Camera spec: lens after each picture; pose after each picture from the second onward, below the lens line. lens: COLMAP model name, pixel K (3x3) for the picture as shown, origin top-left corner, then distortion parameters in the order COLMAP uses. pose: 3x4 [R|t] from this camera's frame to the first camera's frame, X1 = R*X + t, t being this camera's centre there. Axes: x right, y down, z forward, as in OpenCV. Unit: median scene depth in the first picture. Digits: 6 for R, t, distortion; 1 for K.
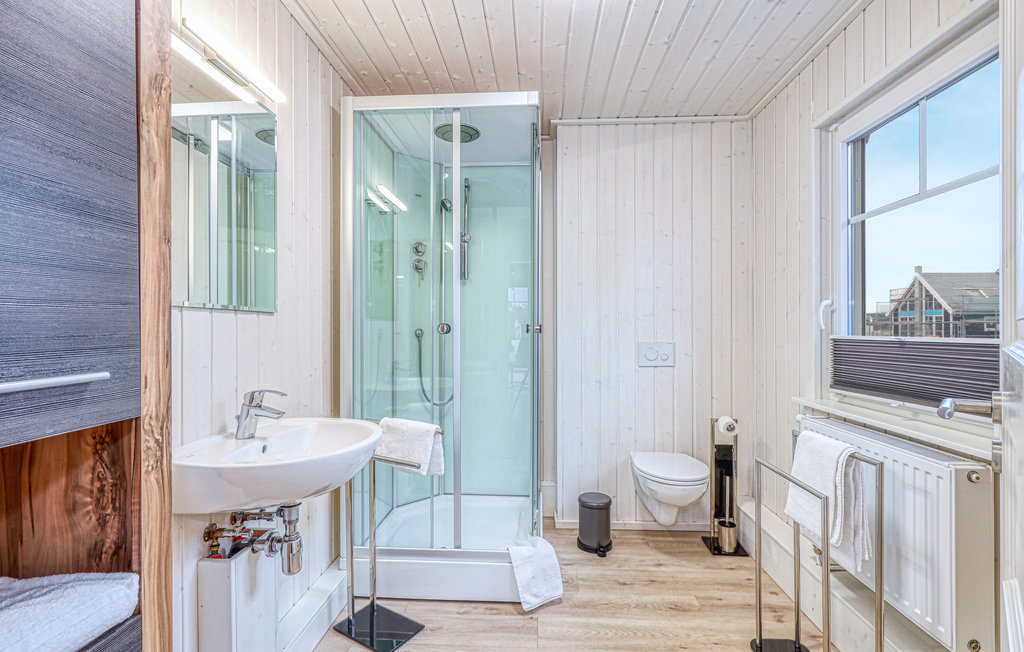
lens RADIAL K [[469.9, 0, 513.5], [0, 469.9, 323.8], [0, 0, 1]] dist [-0.000847, 0.001604]
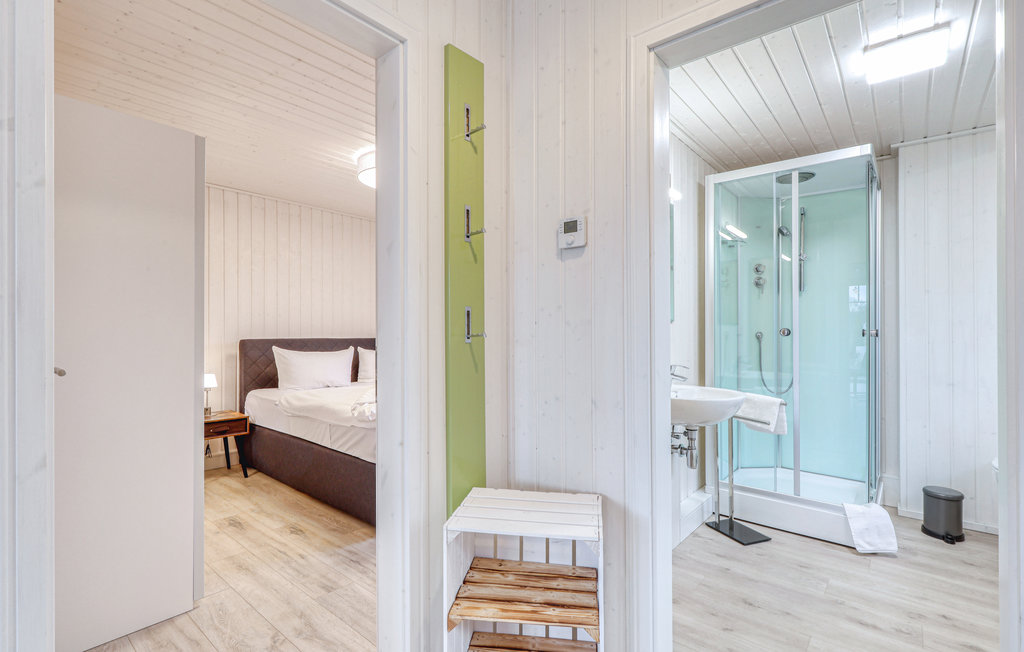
lens RADIAL K [[469.9, 0, 520.8], [0, 469.9, 327.1], [0, 0, 1]] dist [-0.000847, 0.001604]
pose [[0.807979, -0.001775, -0.589209, 0.028921], [-0.000236, 0.999994, -0.003338, 0.000953], [0.589212, 0.002836, 0.807974, -0.459476]]
